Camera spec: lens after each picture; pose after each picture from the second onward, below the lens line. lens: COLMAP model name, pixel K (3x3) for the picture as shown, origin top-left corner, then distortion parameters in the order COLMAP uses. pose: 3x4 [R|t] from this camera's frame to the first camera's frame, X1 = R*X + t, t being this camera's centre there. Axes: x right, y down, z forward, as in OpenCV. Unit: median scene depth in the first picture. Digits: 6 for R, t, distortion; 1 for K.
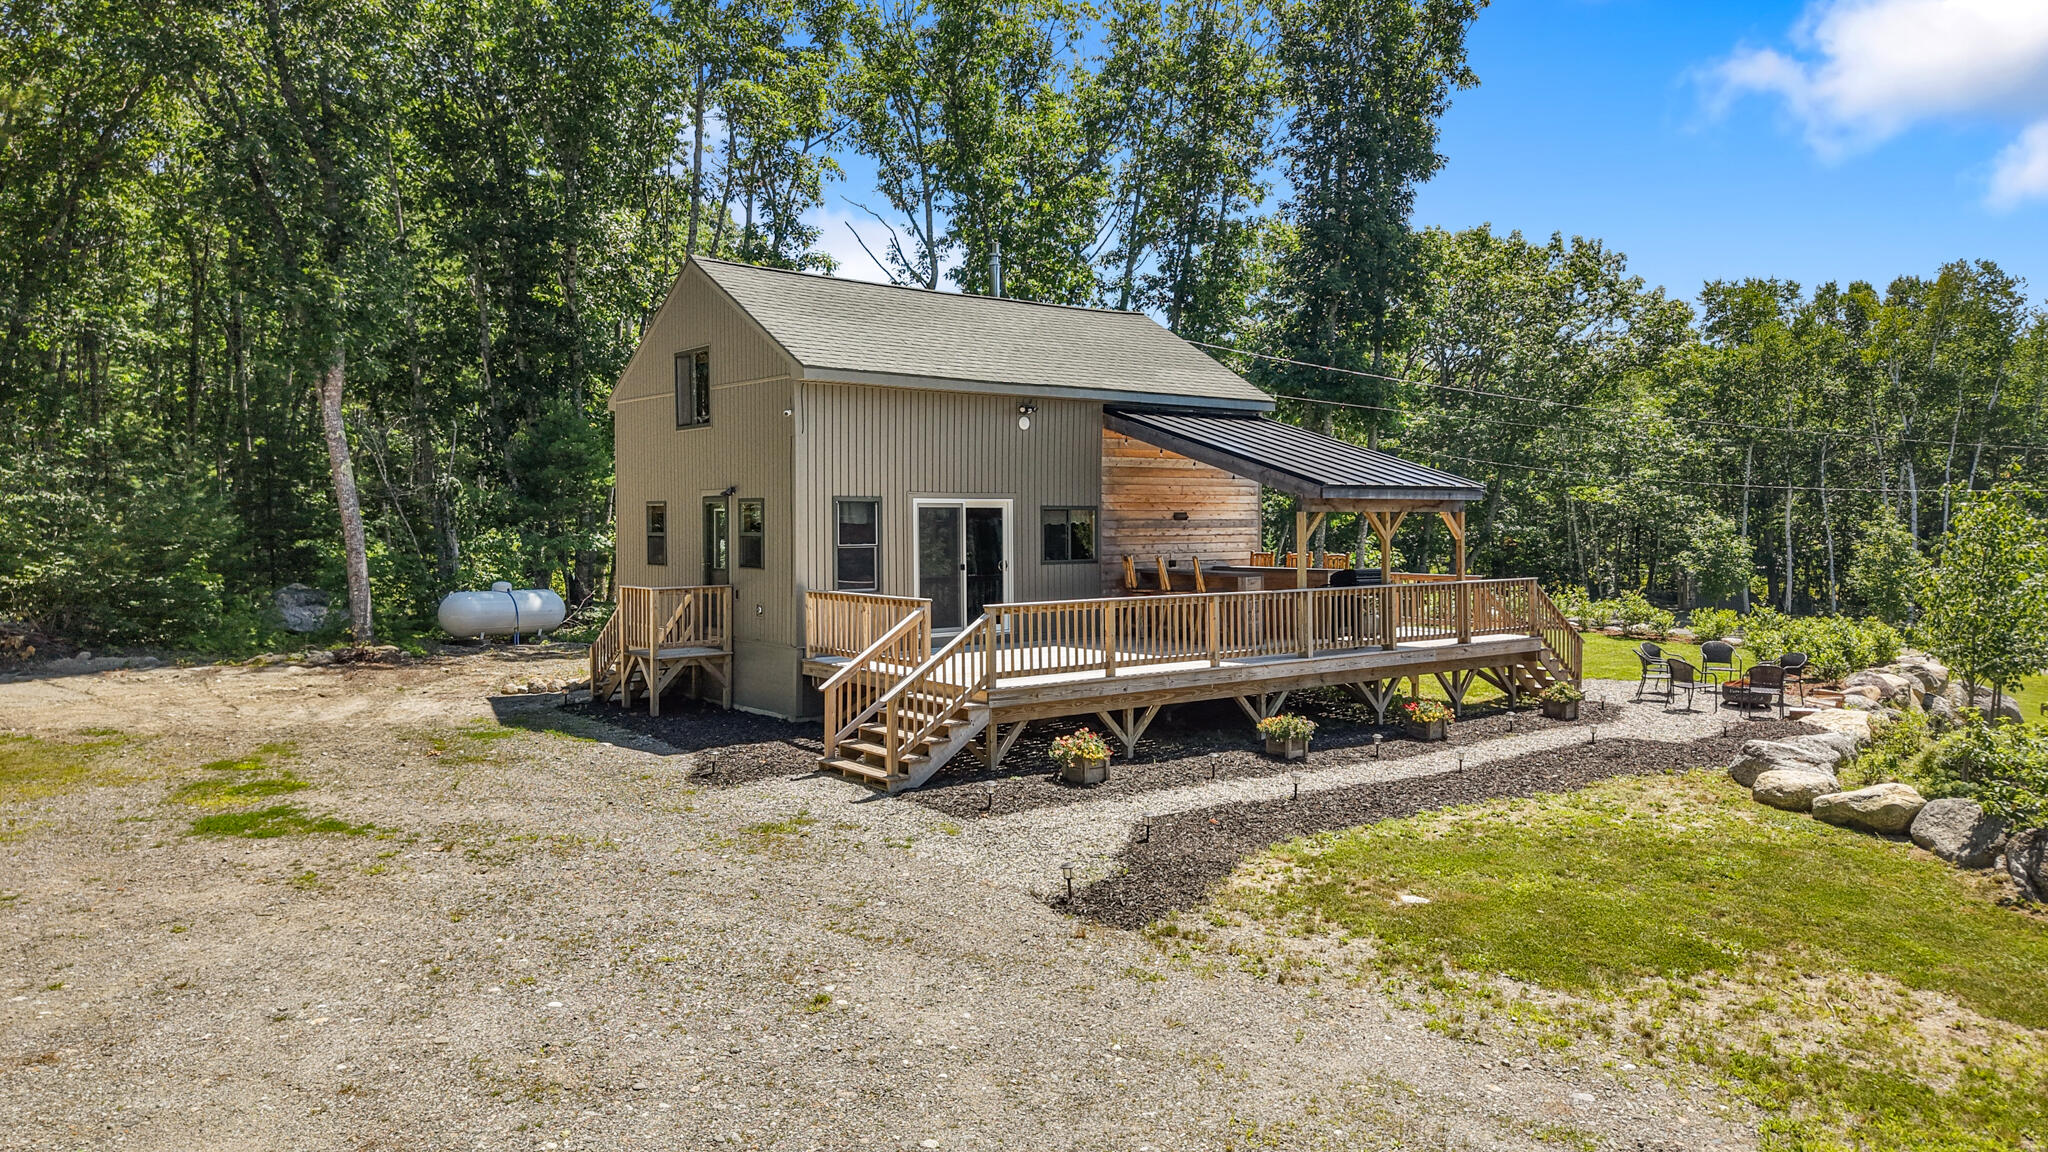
lens RADIAL K [[1350.3, 0, 1028.4], [0, 1350.3, 574.4], [0, 0, 1]] dist [0.040388, -0.027138]
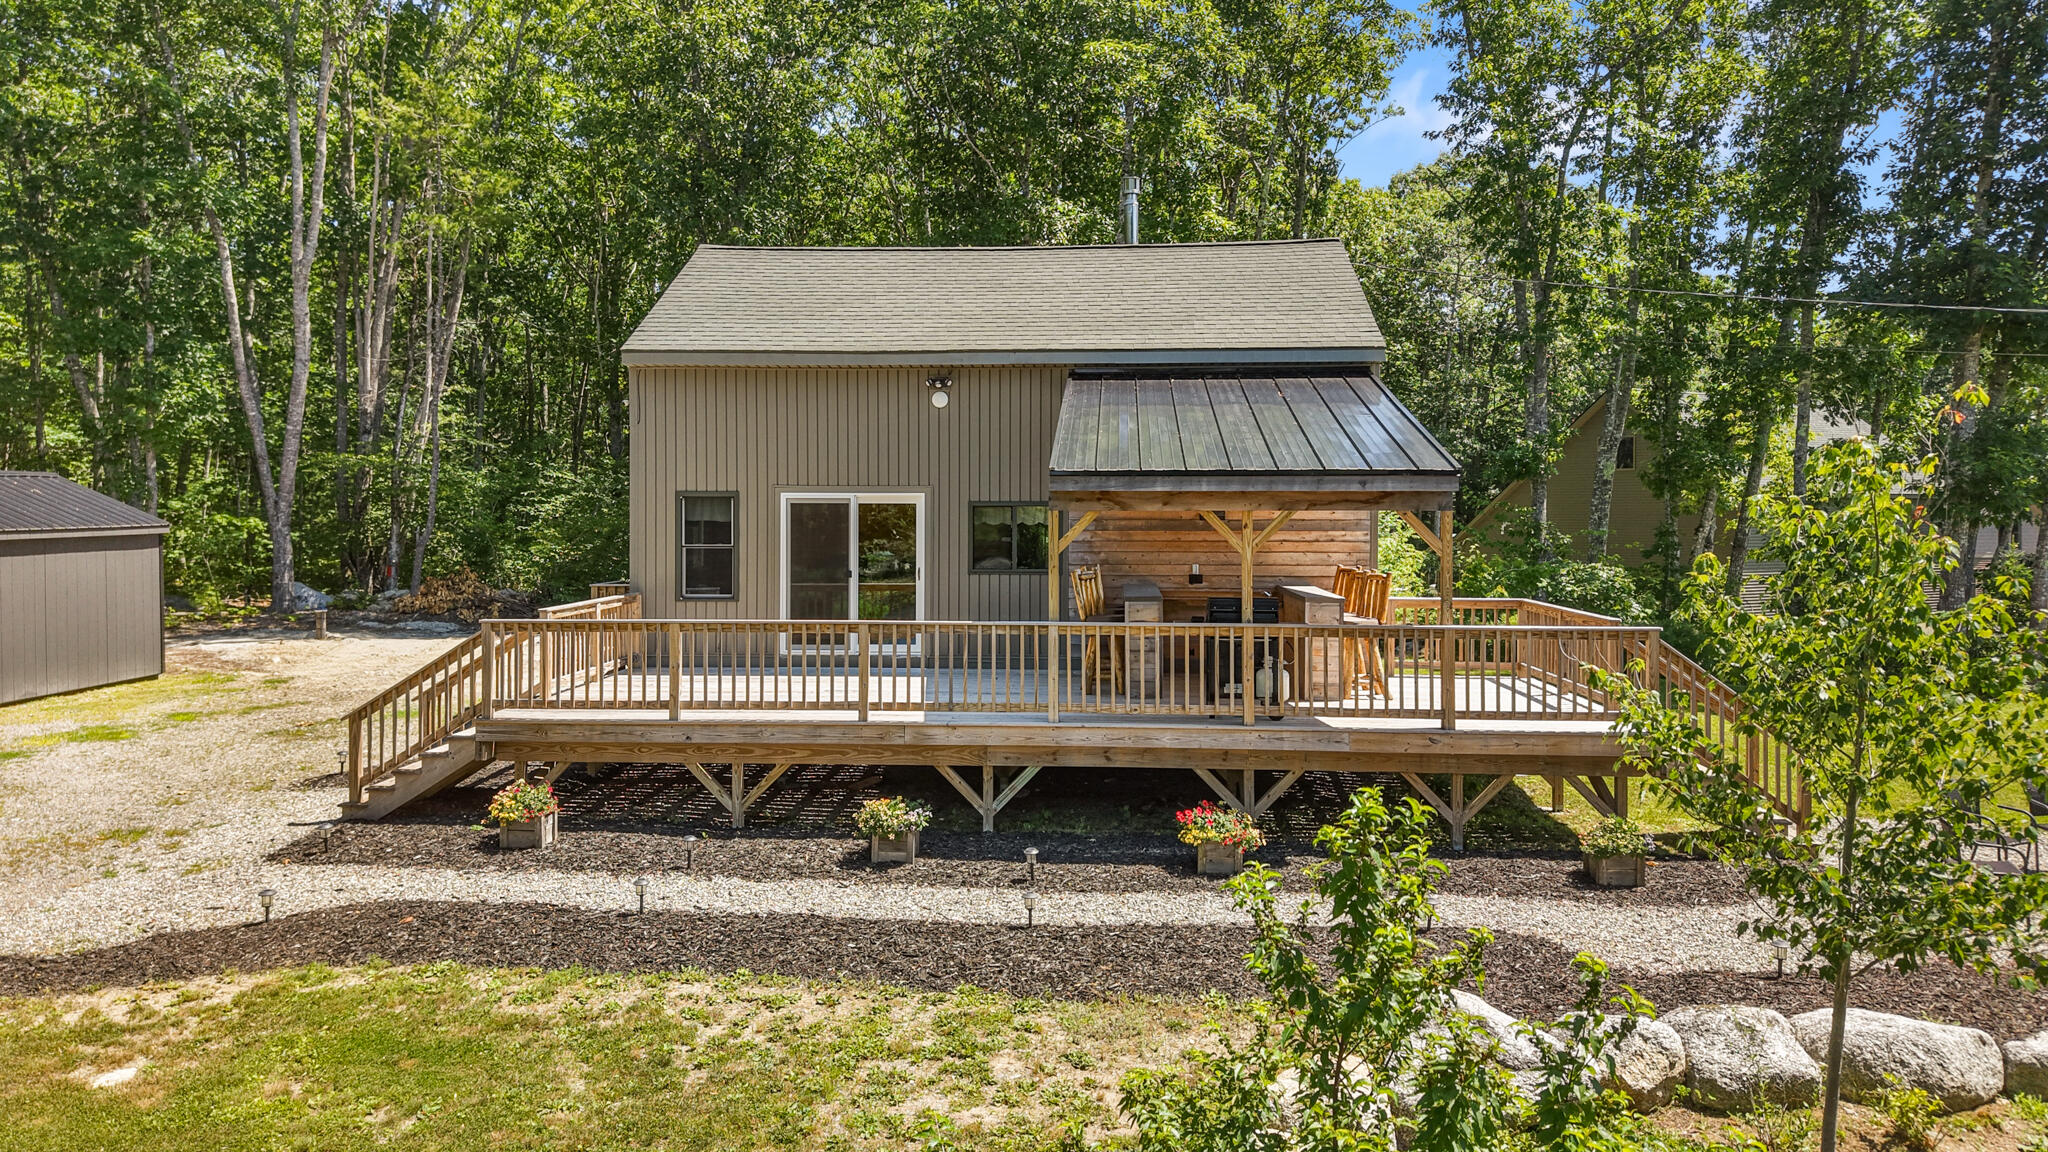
lens RADIAL K [[1350.3, 0, 1024.7], [0, 1350.3, 567.6], [0, 0, 1]] dist [0.040388, -0.027138]
pose [[0.764375, 0.028358, -0.644148, 0.580989], [-0.030909, 0.999495, 0.007324, -0.019368], [0.644030, 0.014311, 0.764866, 0.432128]]
